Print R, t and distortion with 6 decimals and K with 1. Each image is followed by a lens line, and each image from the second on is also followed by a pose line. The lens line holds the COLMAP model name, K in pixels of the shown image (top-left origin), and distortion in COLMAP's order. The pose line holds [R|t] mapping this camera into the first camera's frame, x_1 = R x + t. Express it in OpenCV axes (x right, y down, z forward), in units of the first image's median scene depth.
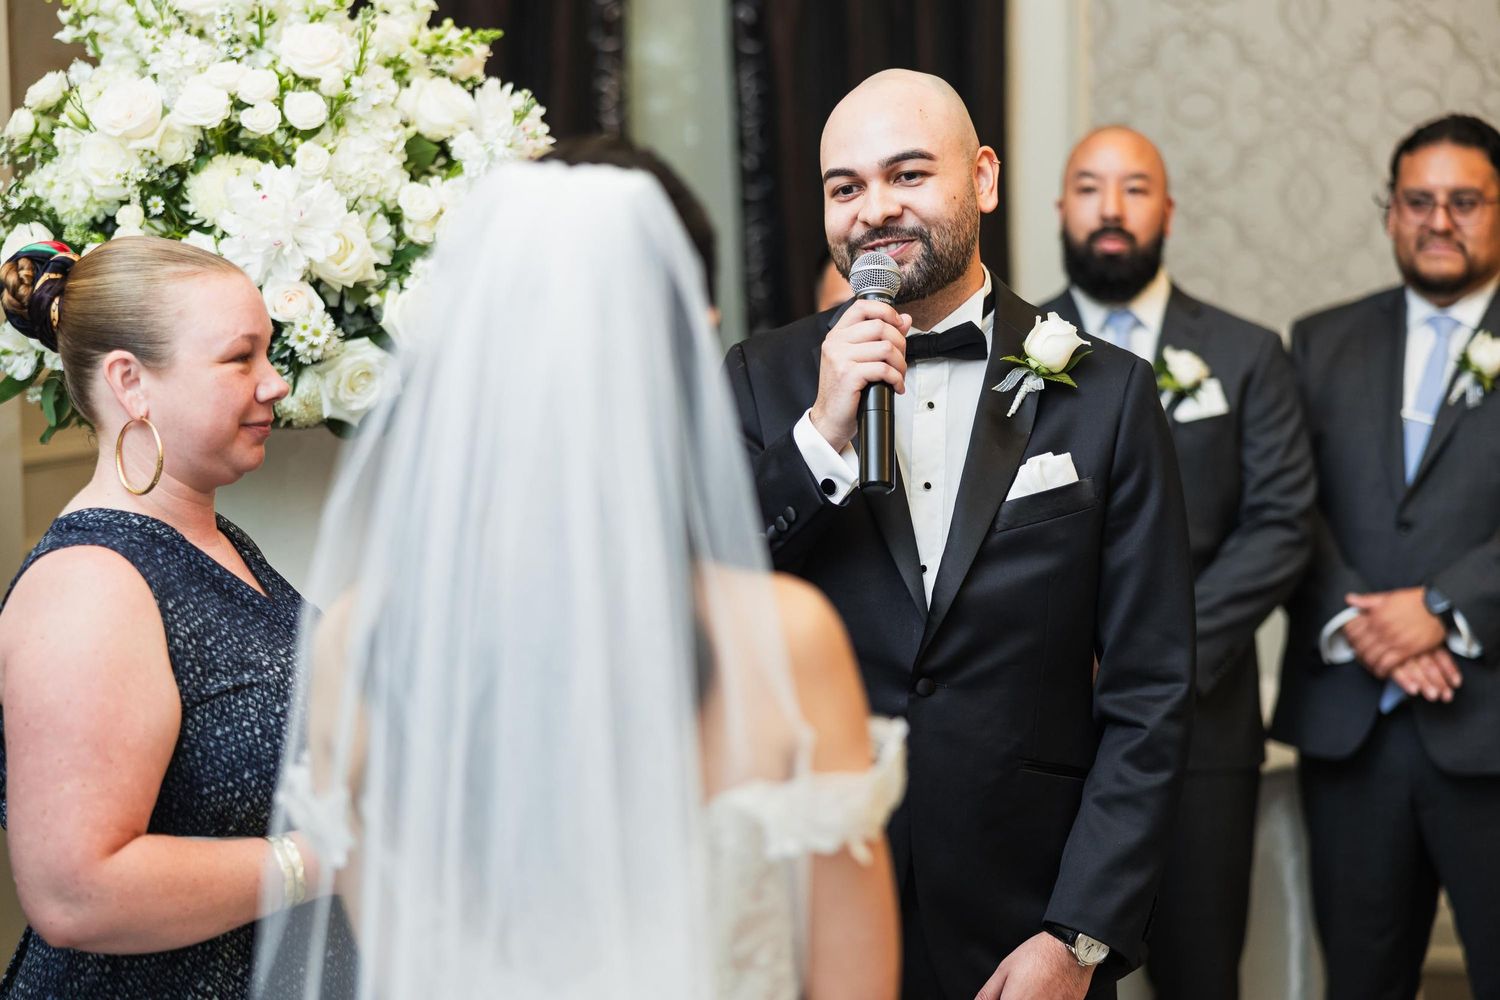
lens RADIAL K [[2762.6, 0, 750.0], [0, 2762.6, 500.0], [0, 0, 1]] dist [0.038389, -1.023747]
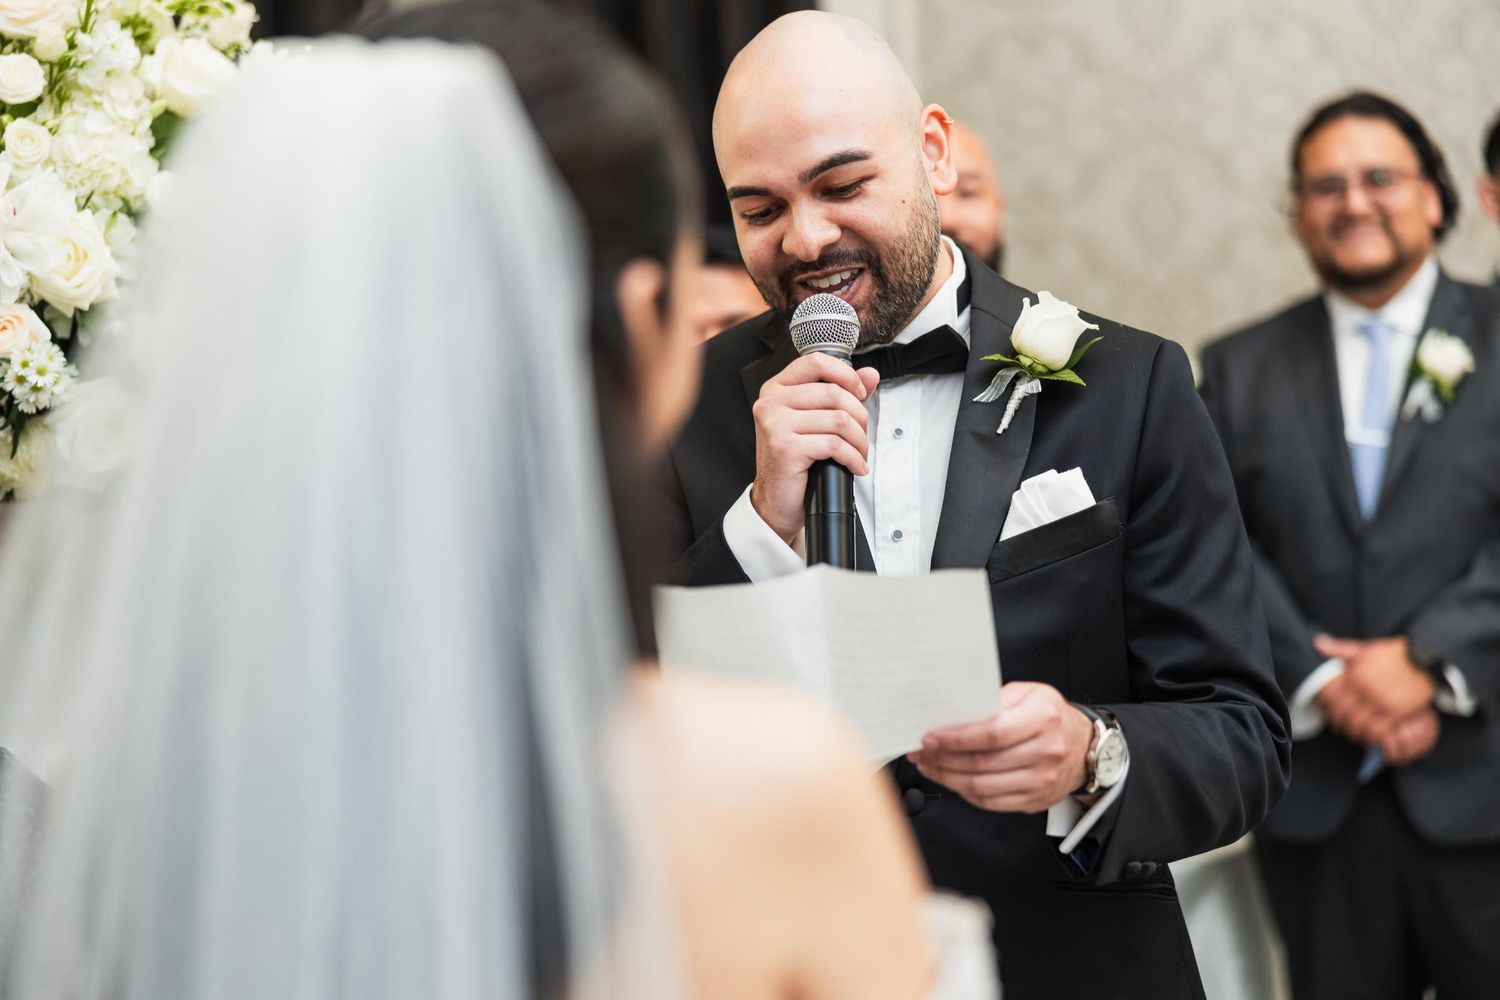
lens RADIAL K [[2762.6, 0, 750.0], [0, 2762.6, 500.0], [0, 0, 1]] dist [0.038389, -1.023747]
pose [[0.995321, -0.048441, 0.083607, -0.030012], [0.050748, 0.998381, -0.025690, 0.002559], [-0.082227, 0.029812, 0.996168, 0.239687]]
